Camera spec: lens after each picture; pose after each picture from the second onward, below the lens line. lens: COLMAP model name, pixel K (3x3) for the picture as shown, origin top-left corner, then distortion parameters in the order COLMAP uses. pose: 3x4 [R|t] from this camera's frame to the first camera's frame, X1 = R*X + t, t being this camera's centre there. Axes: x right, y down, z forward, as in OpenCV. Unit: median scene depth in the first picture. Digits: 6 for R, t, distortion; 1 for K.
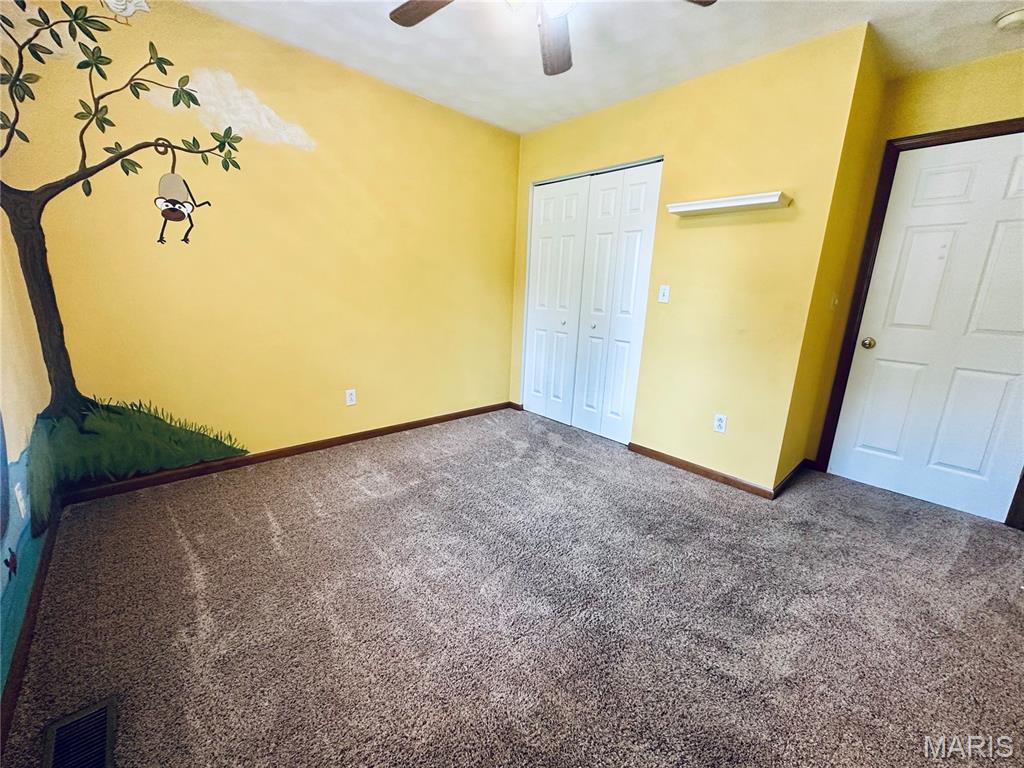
lens RADIAL K [[411.3, 0, 517.6], [0, 411.3, 383.1], [0, 0, 1]] dist [0.000376, 0.000080]
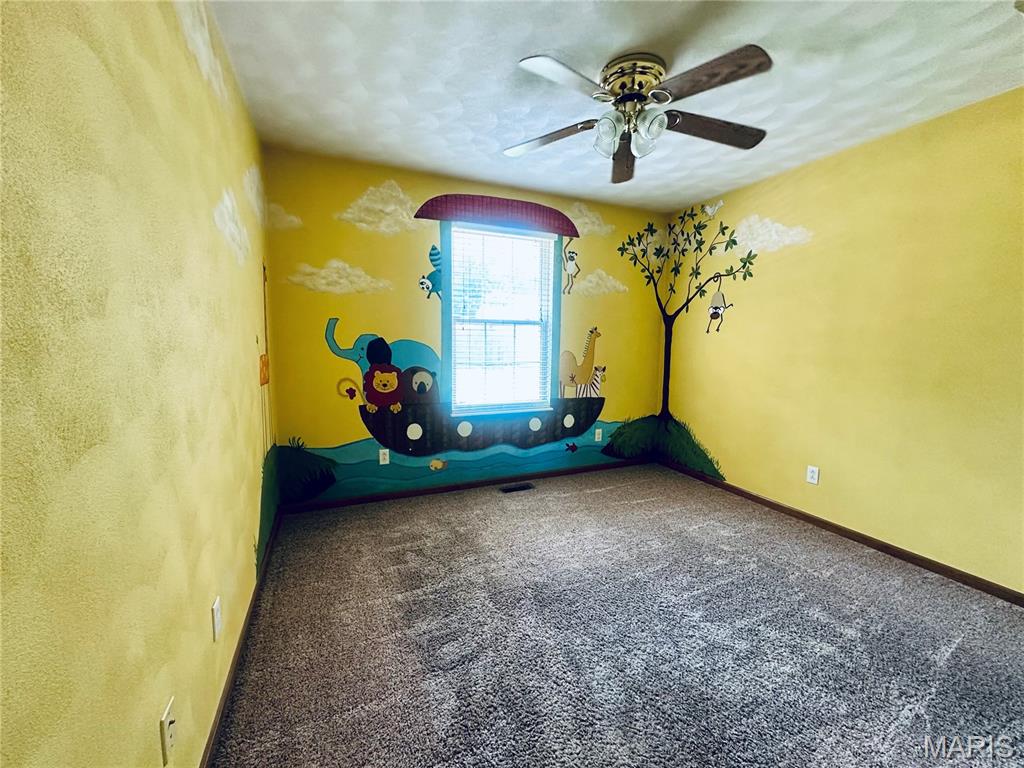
lens RADIAL K [[411.3, 0, 515.3], [0, 411.3, 384.6], [0, 0, 1]] dist [0.000376, 0.000080]
pose [[-0.332431, 0.055268, -0.941507, 0.981939], [-0.243571, 0.959385, 0.142319, -0.185080], [0.911133, 0.276635, -0.305468, 0.850654]]
